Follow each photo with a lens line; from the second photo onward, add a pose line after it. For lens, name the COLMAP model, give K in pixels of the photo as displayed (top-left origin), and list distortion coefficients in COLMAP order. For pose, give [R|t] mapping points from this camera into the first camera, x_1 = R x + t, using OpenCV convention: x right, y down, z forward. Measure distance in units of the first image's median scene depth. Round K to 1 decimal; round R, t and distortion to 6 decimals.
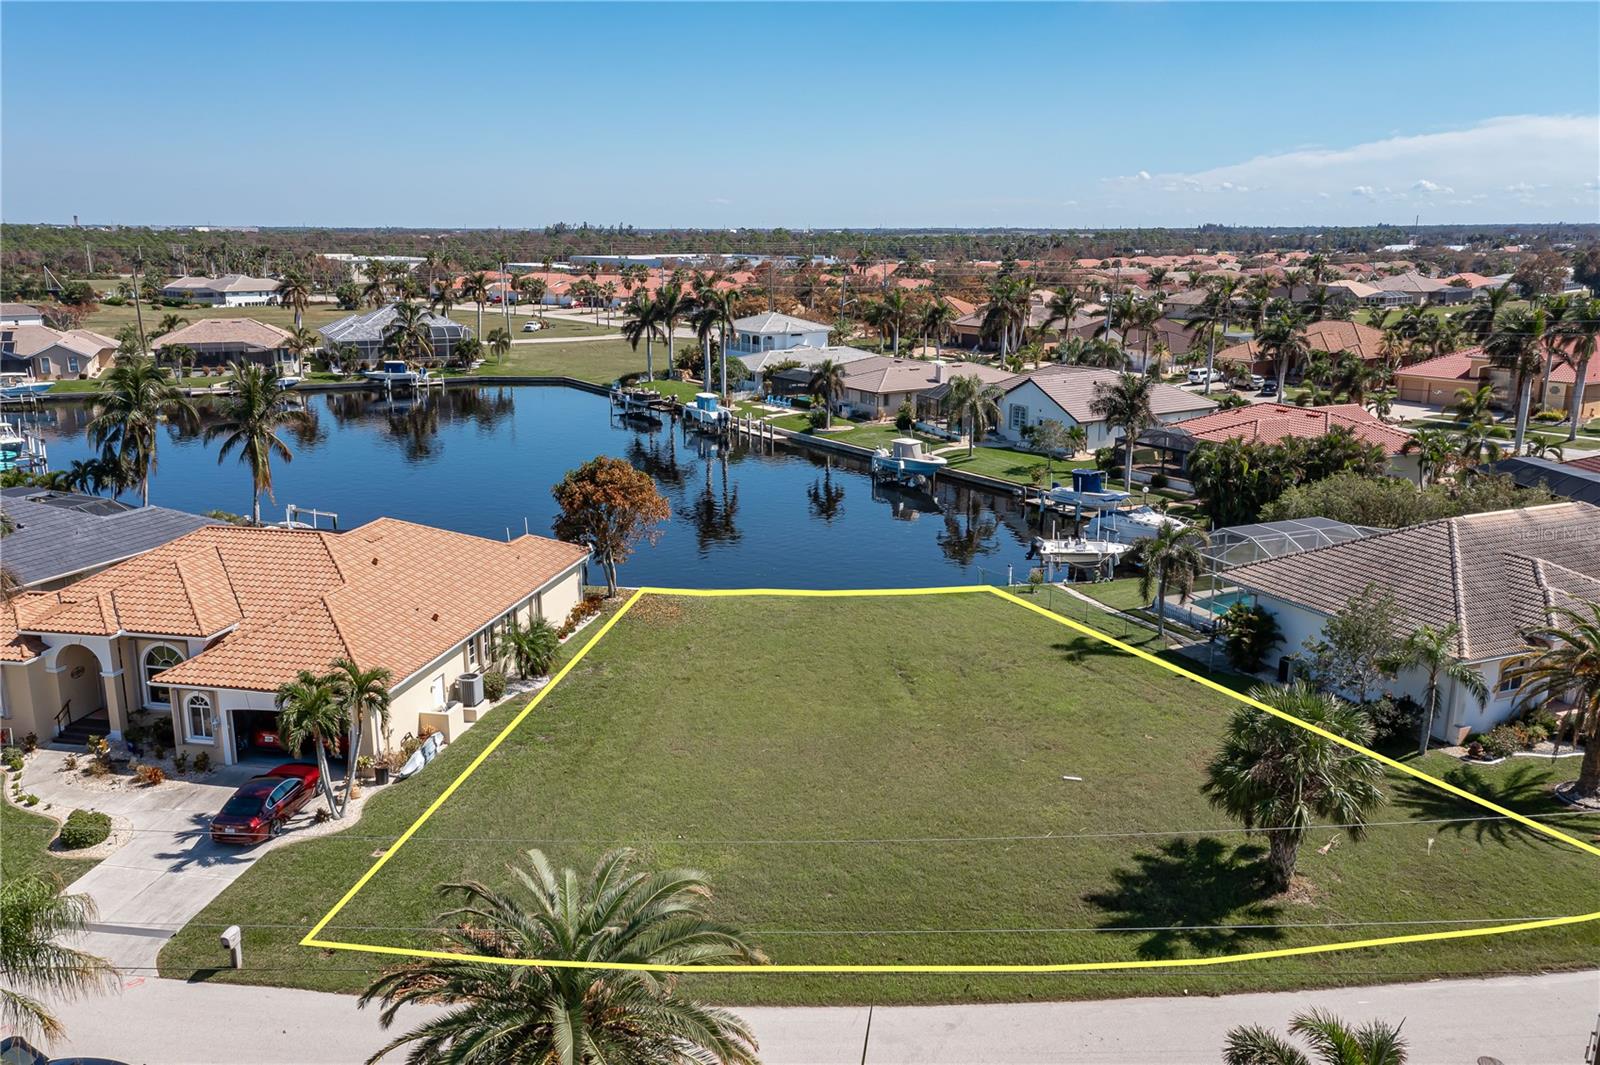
lens RADIAL K [[1274.3, 0, 801.3], [0, 1274.3, 539.8], [0, 0, 1]] dist [0.001468, 0.061114]
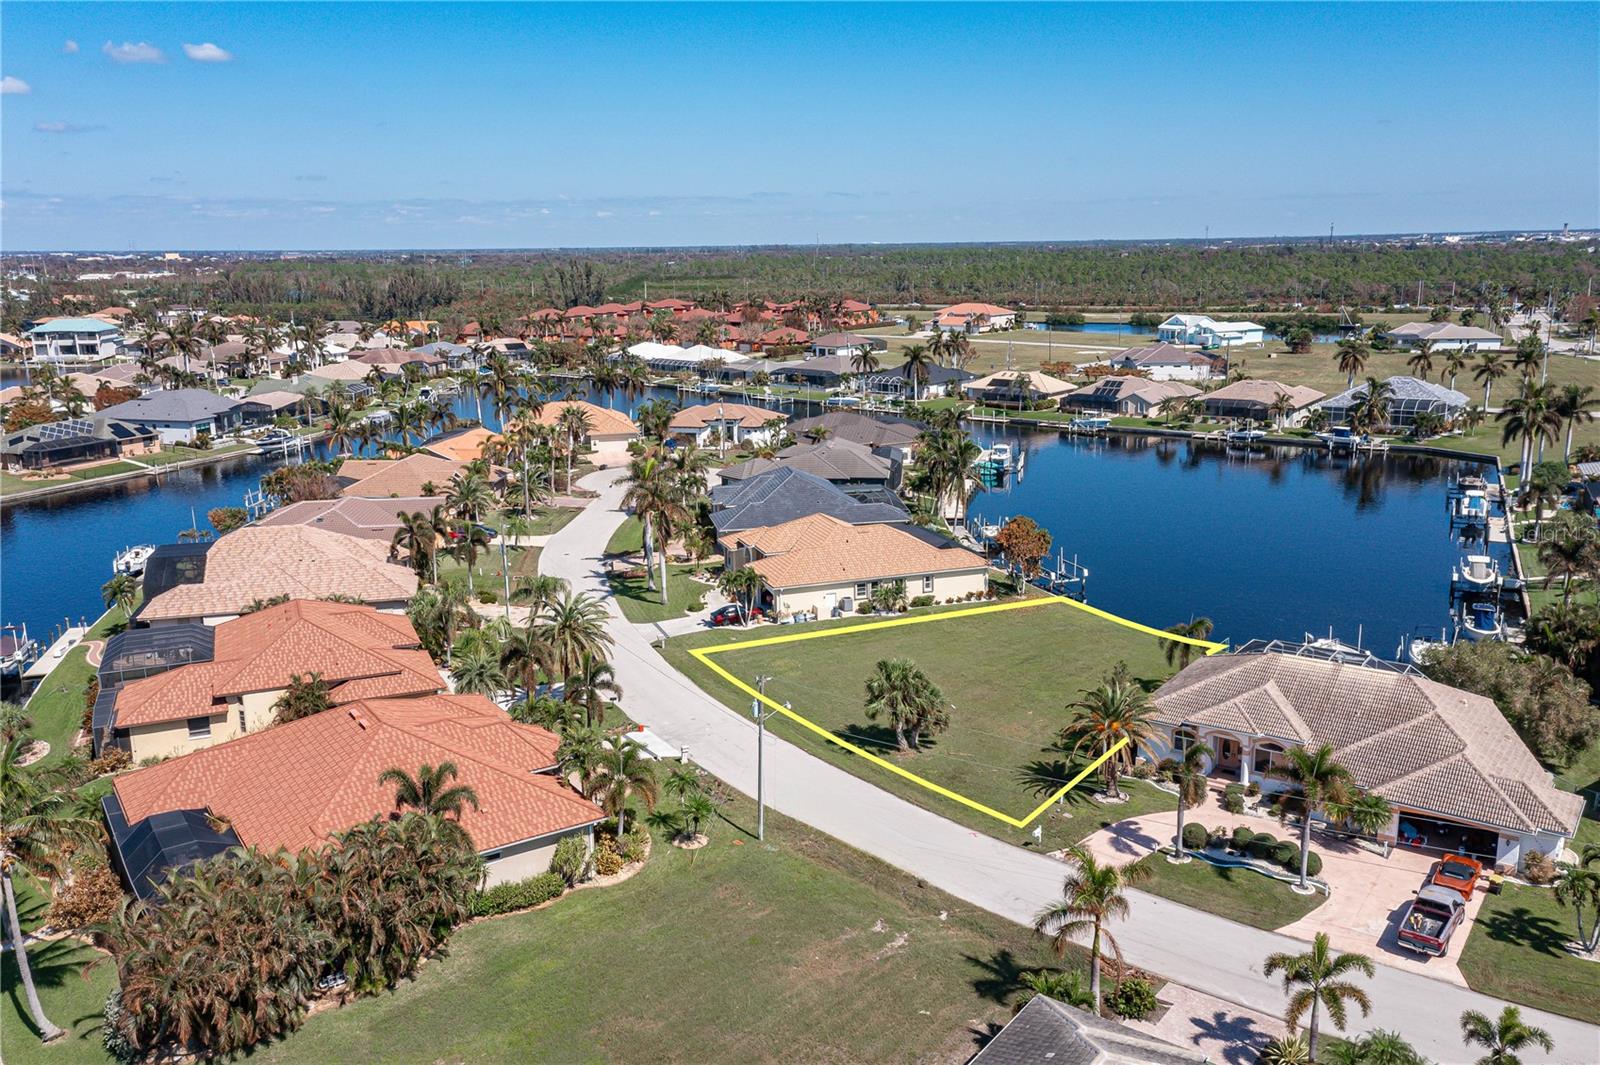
lens RADIAL K [[1274.3, 0, 790.9], [0, 1274.3, 548.4], [0, 0, 1]] dist [0.001468, 0.061114]
pose [[0.499552, 0.191052, -0.844954, 0.714044], [-0.187116, 0.976149, 0.110090, -0.093989], [0.845834, 0.103109, 0.523386, -0.118101]]
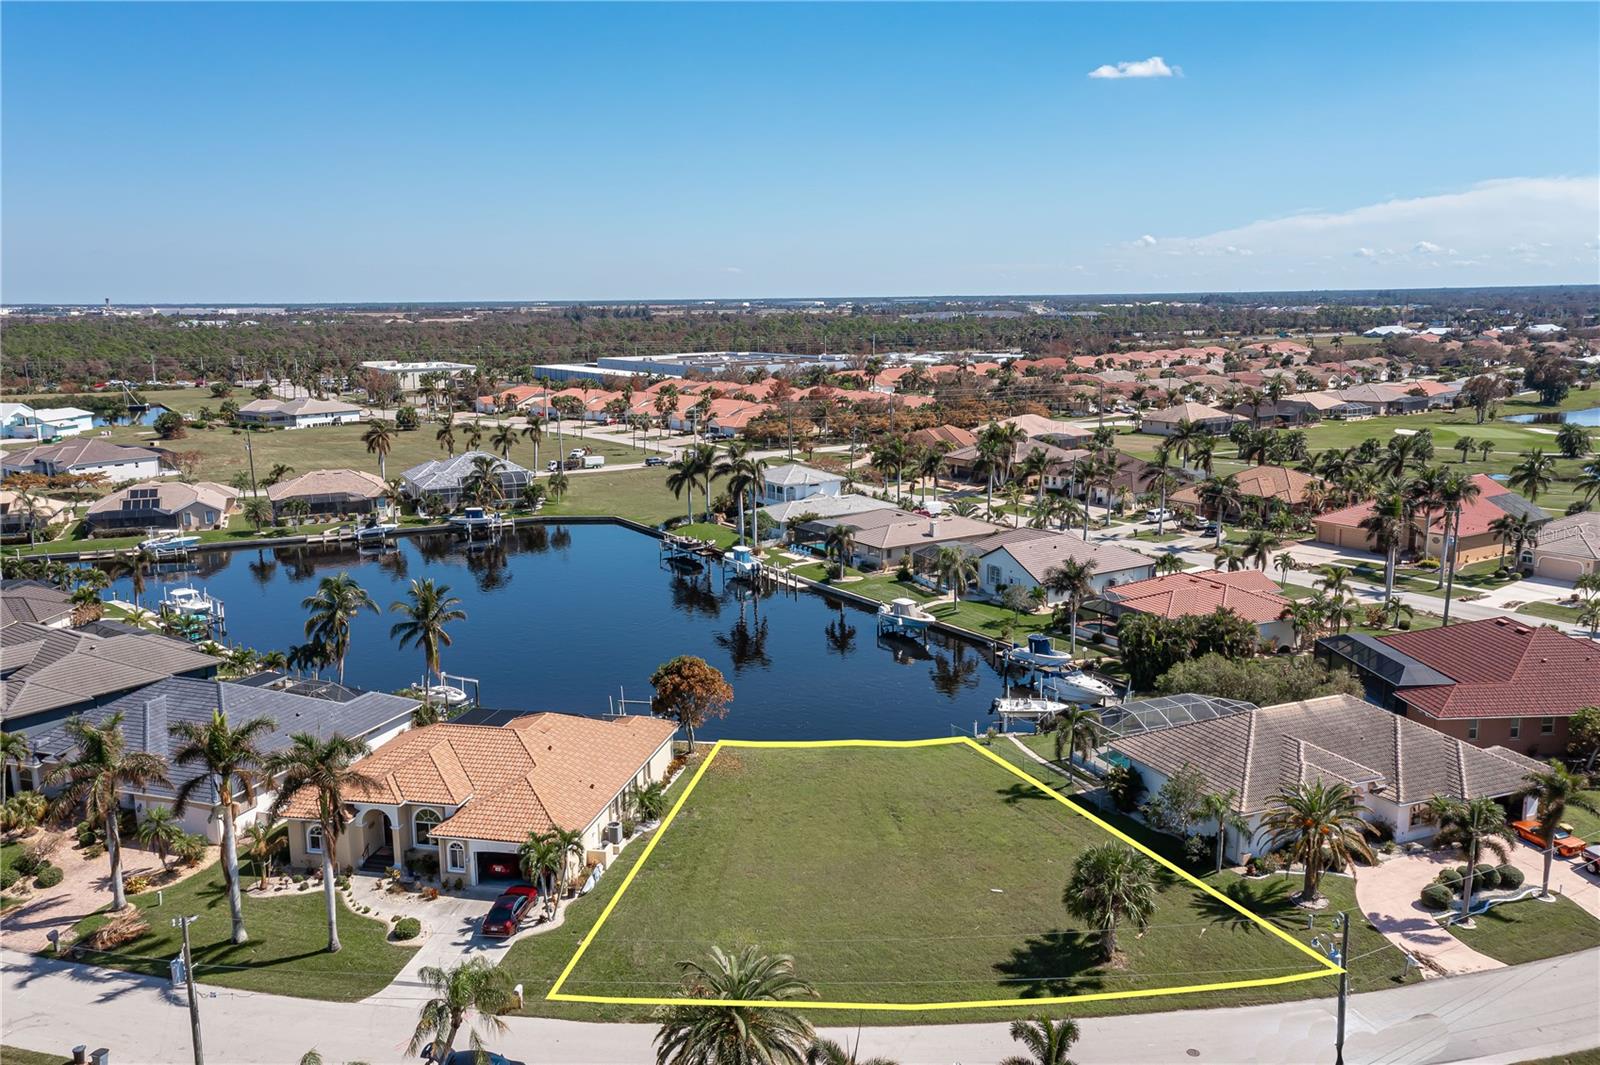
lens RADIAL K [[1274.3, 0, 801.8], [0, 1274.3, 538.9], [0, 0, 1]] dist [0.001468, 0.061114]
pose [[0.999893, -0.010538, -0.010154, -0.005292], [0.010014, 0.998685, -0.050284, -0.073862], [0.010670, 0.050177, 0.998683, -0.262981]]
